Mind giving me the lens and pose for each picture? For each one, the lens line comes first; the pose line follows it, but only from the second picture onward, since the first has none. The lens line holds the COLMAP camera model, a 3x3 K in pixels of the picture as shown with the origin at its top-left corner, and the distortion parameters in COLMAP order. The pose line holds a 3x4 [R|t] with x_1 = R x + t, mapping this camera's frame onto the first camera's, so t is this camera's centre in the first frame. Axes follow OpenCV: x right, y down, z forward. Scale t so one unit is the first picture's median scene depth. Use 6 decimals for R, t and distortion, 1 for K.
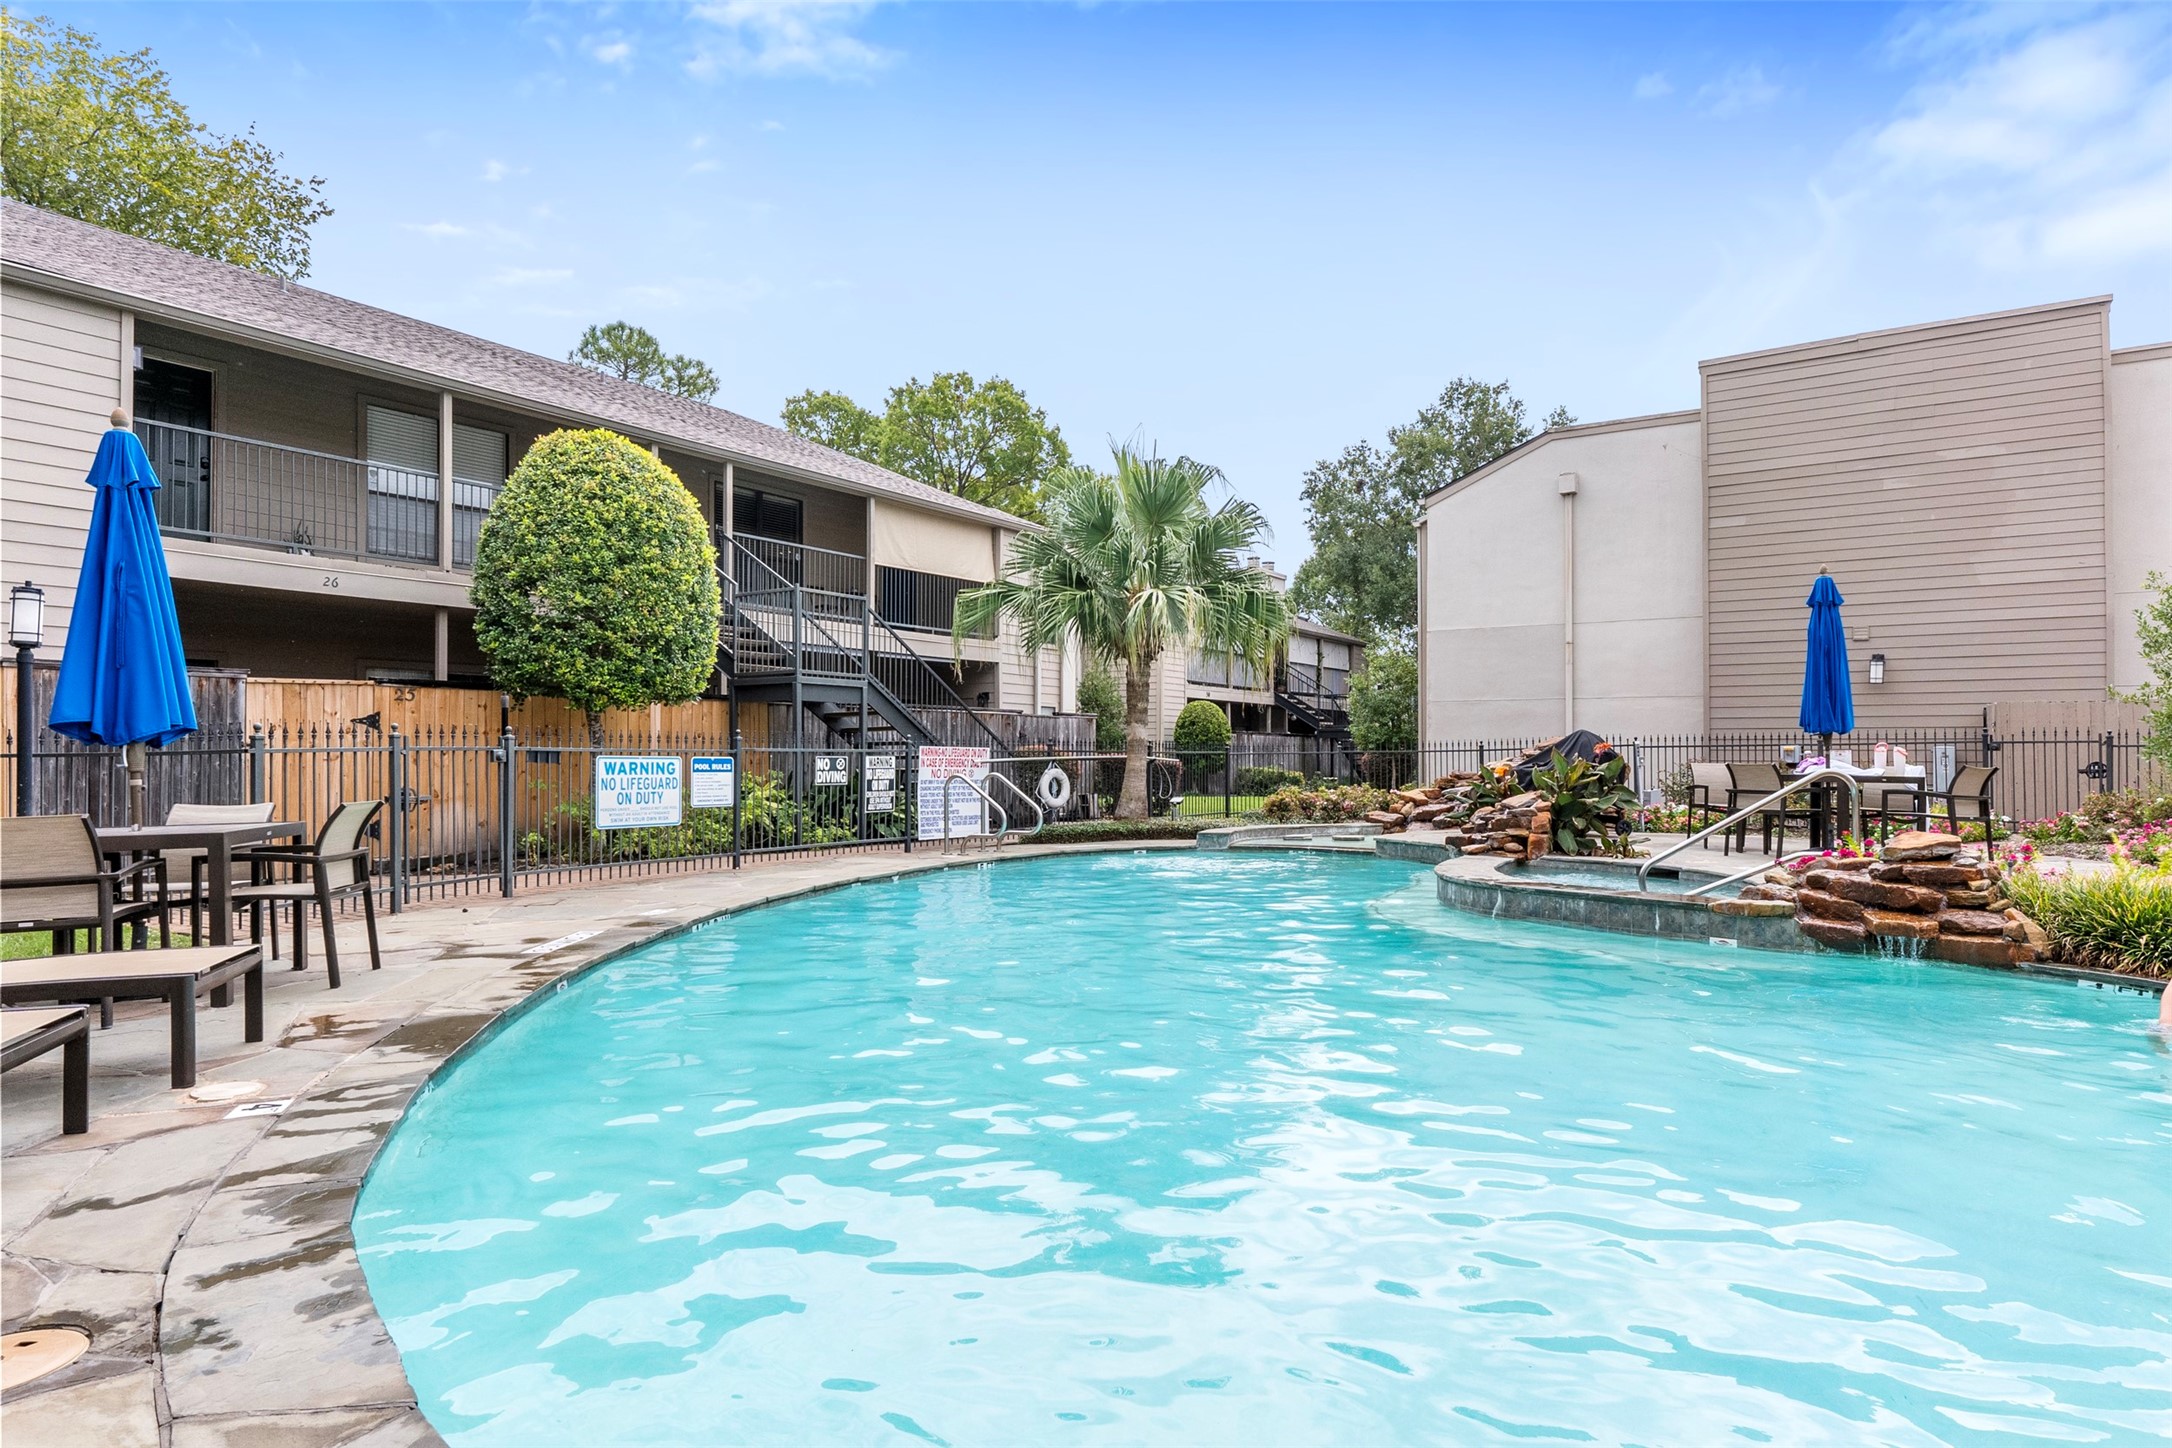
lens RADIAL K [[1220.1, 0, 1086.0], [0, 1220.1, 724.0], [0, 0, 1]] dist [0.000325, -0.000040]
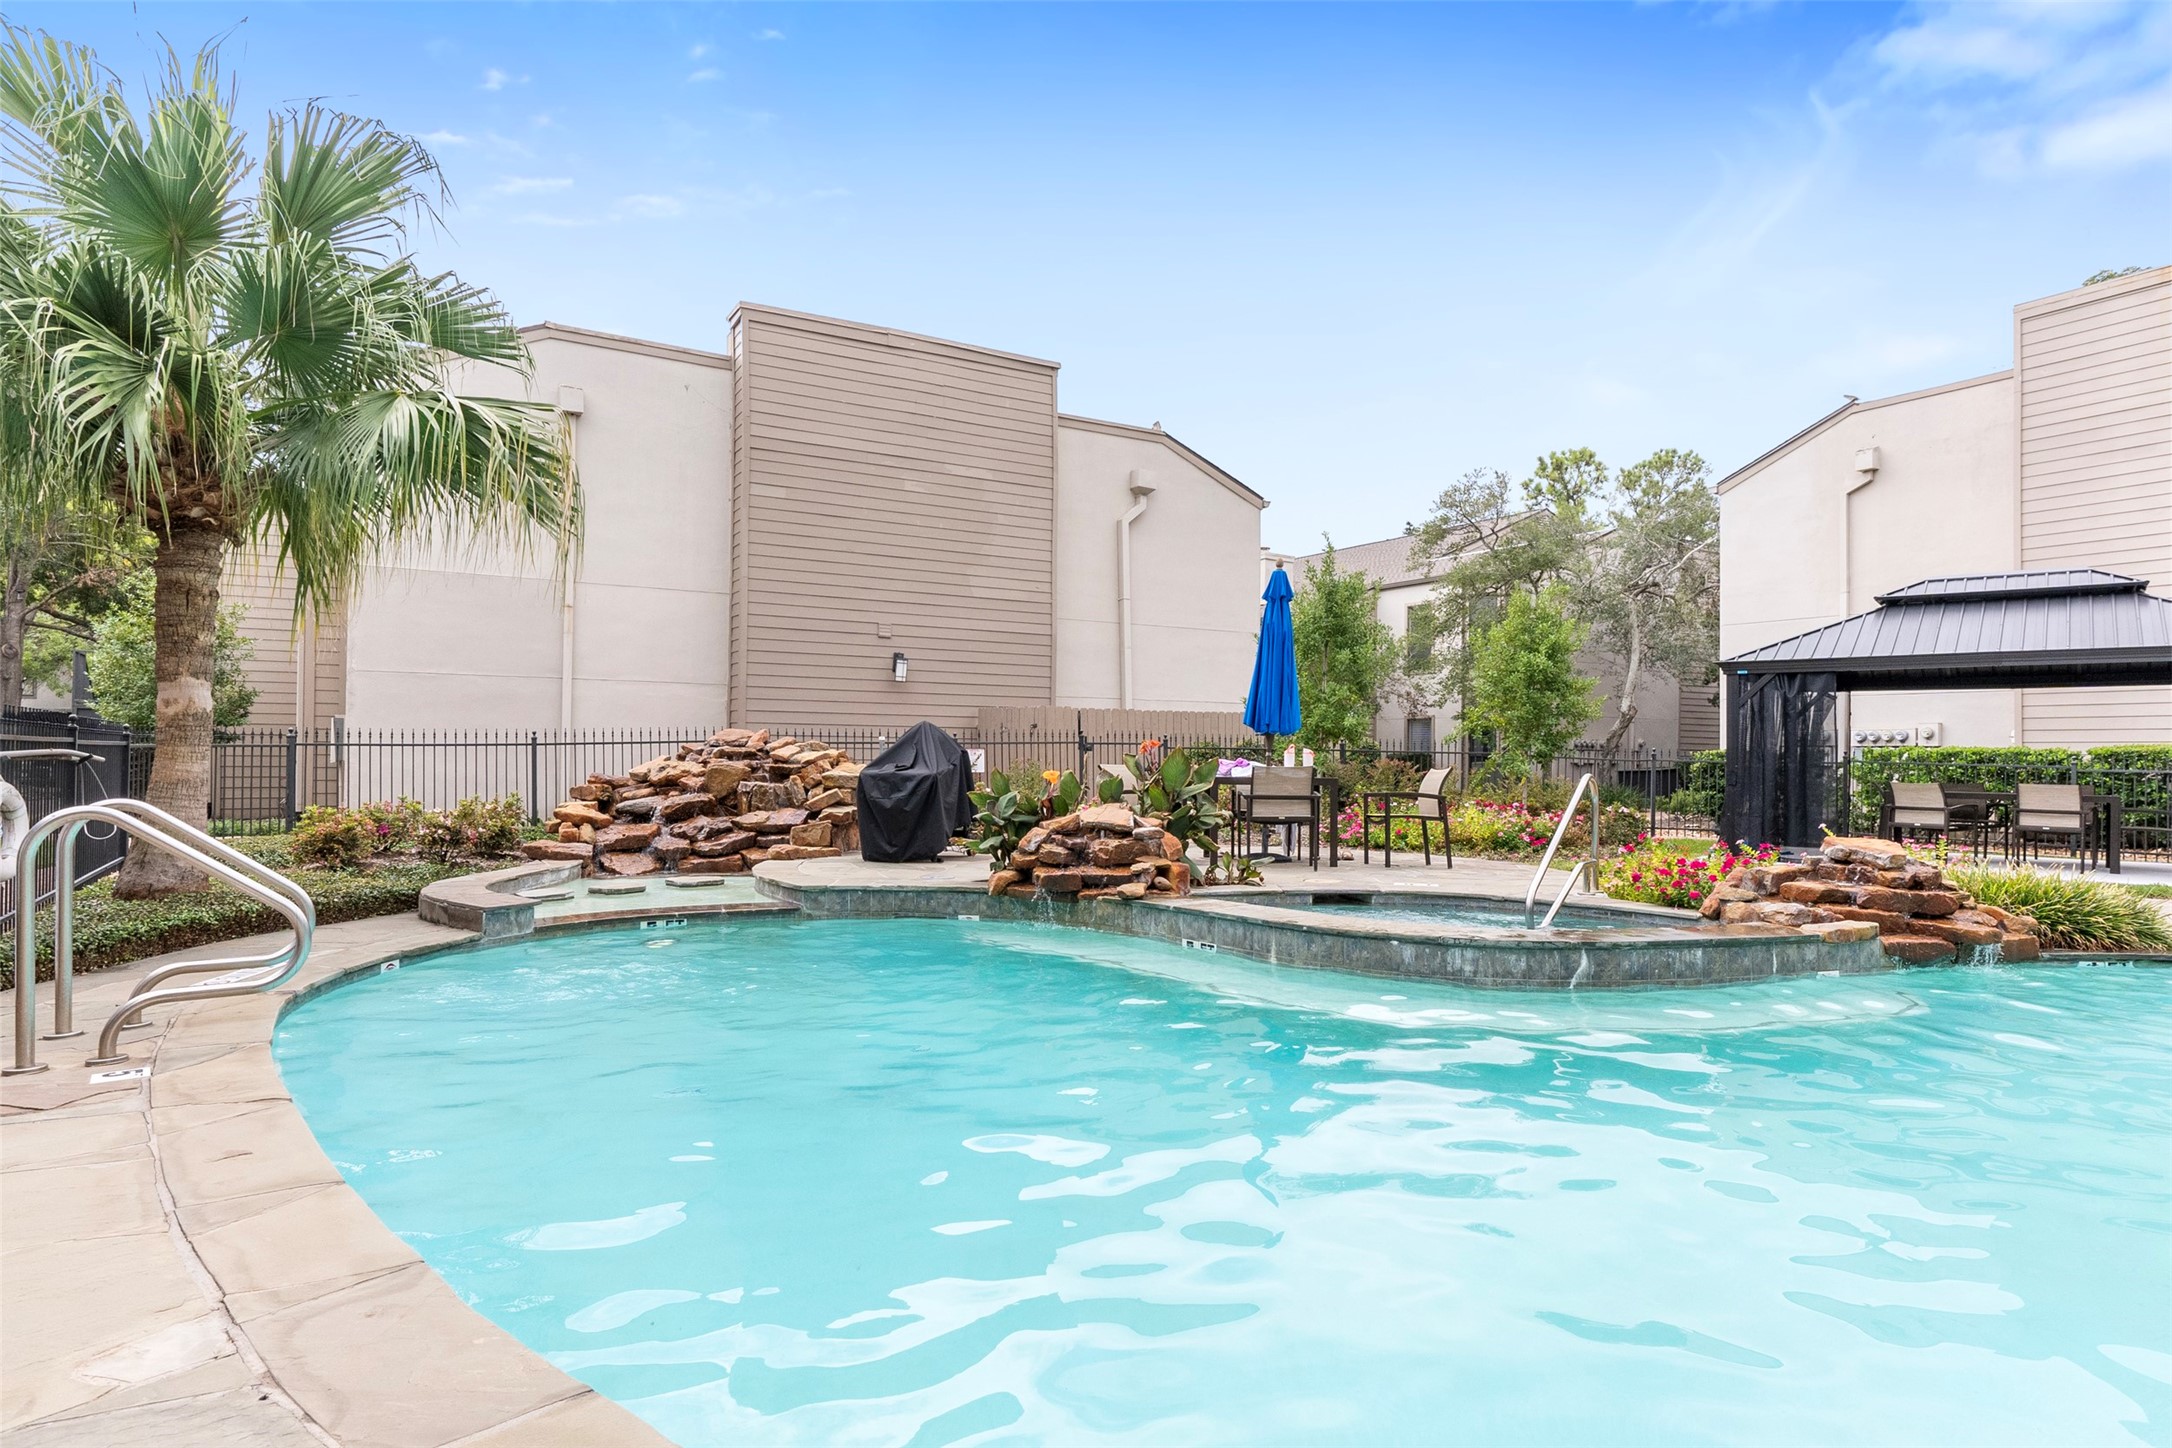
lens RADIAL K [[1220.1, 0, 1086.0], [0, 1220.1, 724.0], [0, 0, 1]] dist [0.000325, -0.000040]
pose [[0.418930, 0.025977, 0.907647, -0.210091], [-0.031000, 0.999417, -0.014295, 0.011729], [-0.907489, -0.022148, 0.419492, 0.472461]]
